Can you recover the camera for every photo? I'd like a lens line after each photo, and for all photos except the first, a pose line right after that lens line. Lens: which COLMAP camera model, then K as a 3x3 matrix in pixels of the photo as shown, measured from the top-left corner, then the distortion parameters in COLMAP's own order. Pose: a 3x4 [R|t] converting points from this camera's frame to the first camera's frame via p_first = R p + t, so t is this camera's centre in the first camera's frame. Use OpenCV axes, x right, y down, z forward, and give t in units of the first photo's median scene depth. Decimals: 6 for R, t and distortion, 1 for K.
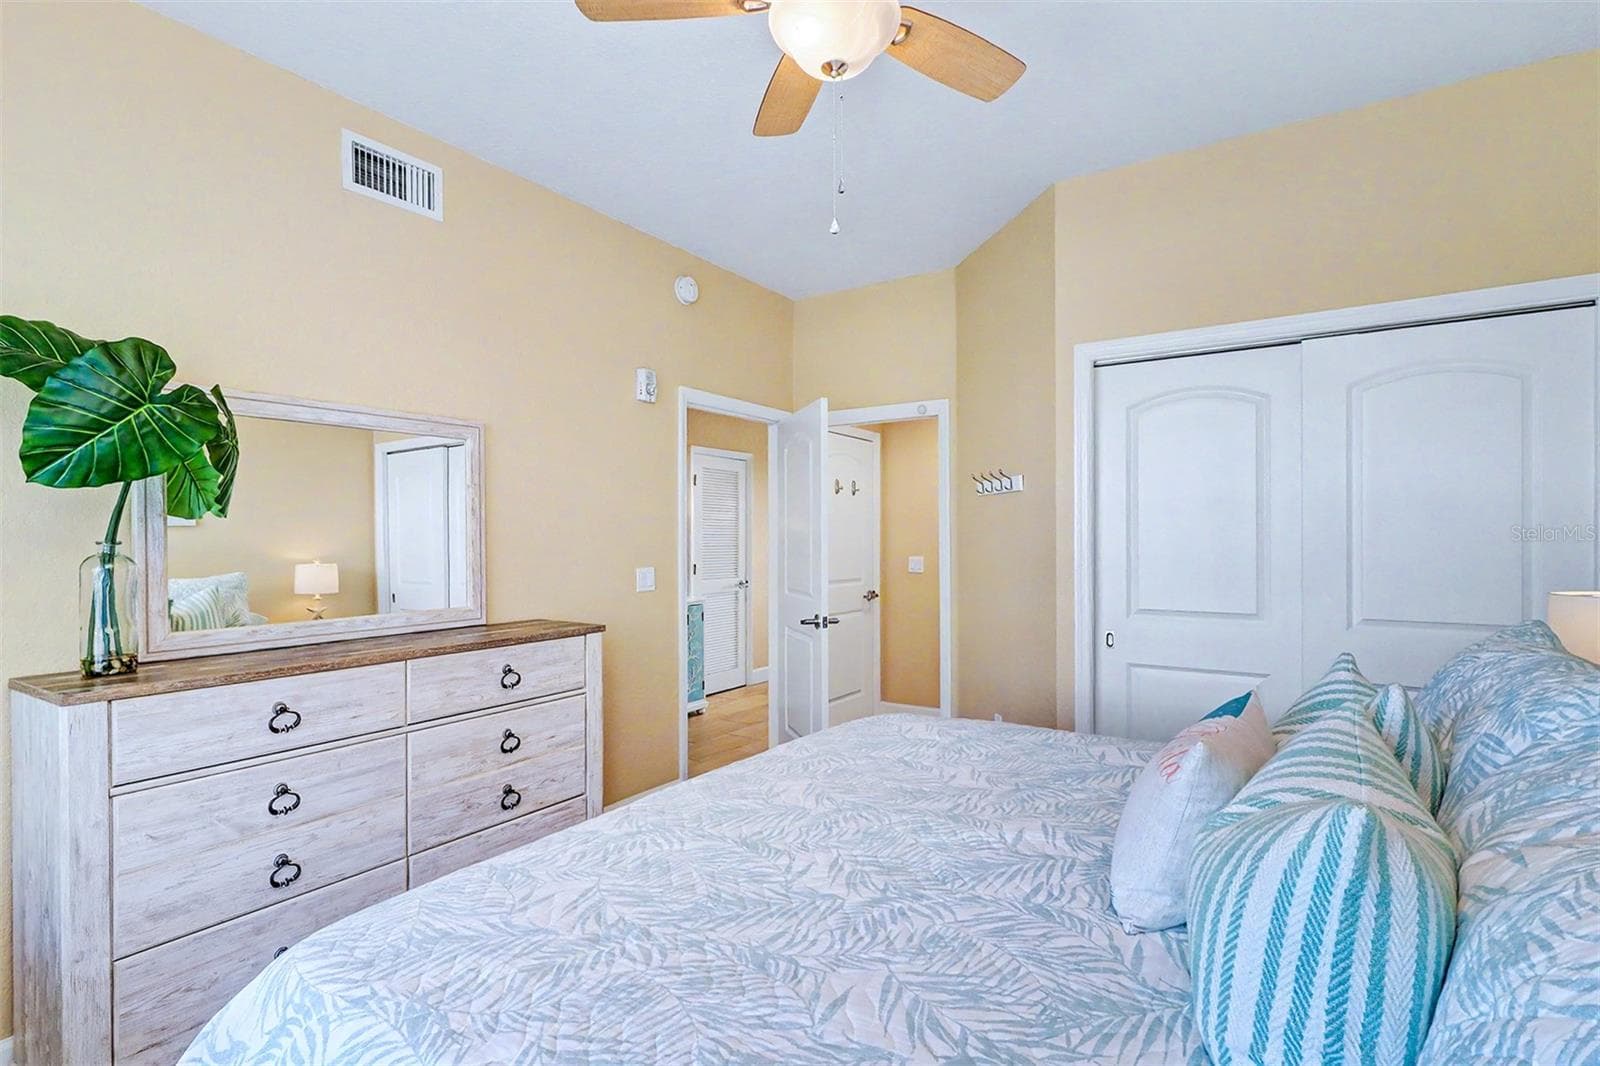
lens RADIAL K [[762.6, 0, 800.0], [0, 762.6, 533.0], [0, 0, 1]] dist [-0.001066, -0.000173]
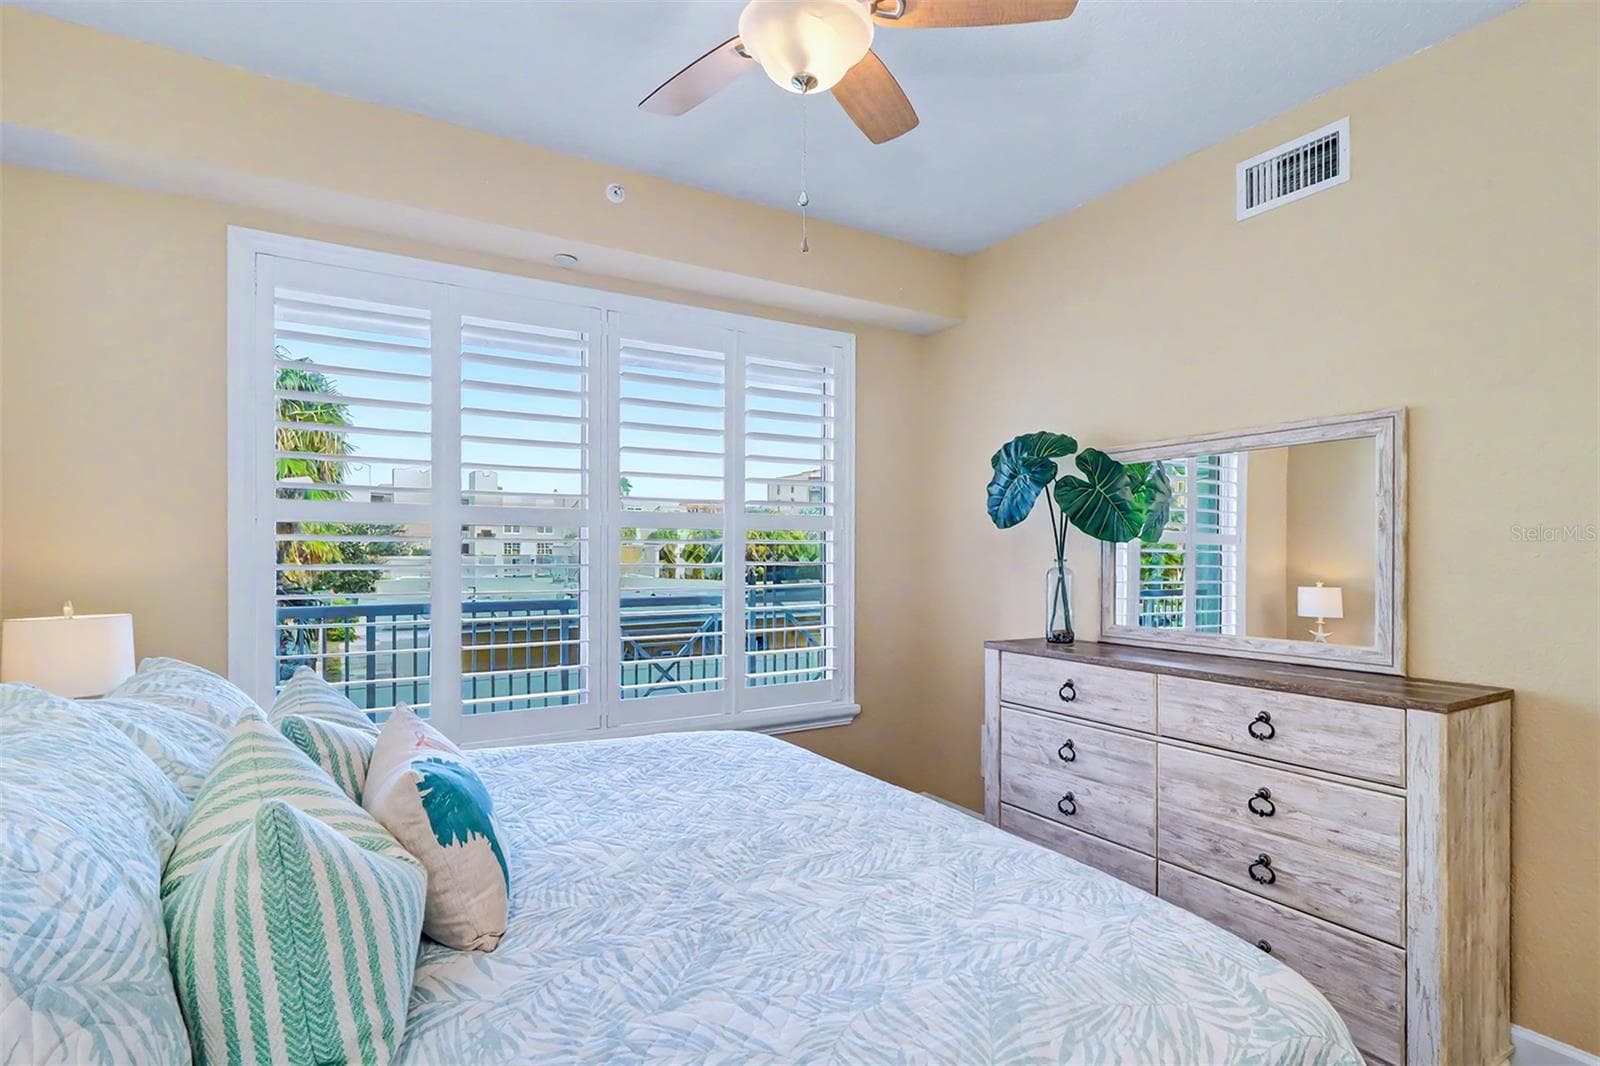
lens RADIAL K [[774.5, 0, 802.6], [0, 774.5, 550.8], [0, 0, 1]] dist [0.000779, 0.000142]
pose [[-0.408672, -0.000815, -0.912681, 0.674078], [0.003587, 0.999990, -0.002499, -0.004250], [0.912674, -0.004295, -0.408665, 0.988832]]
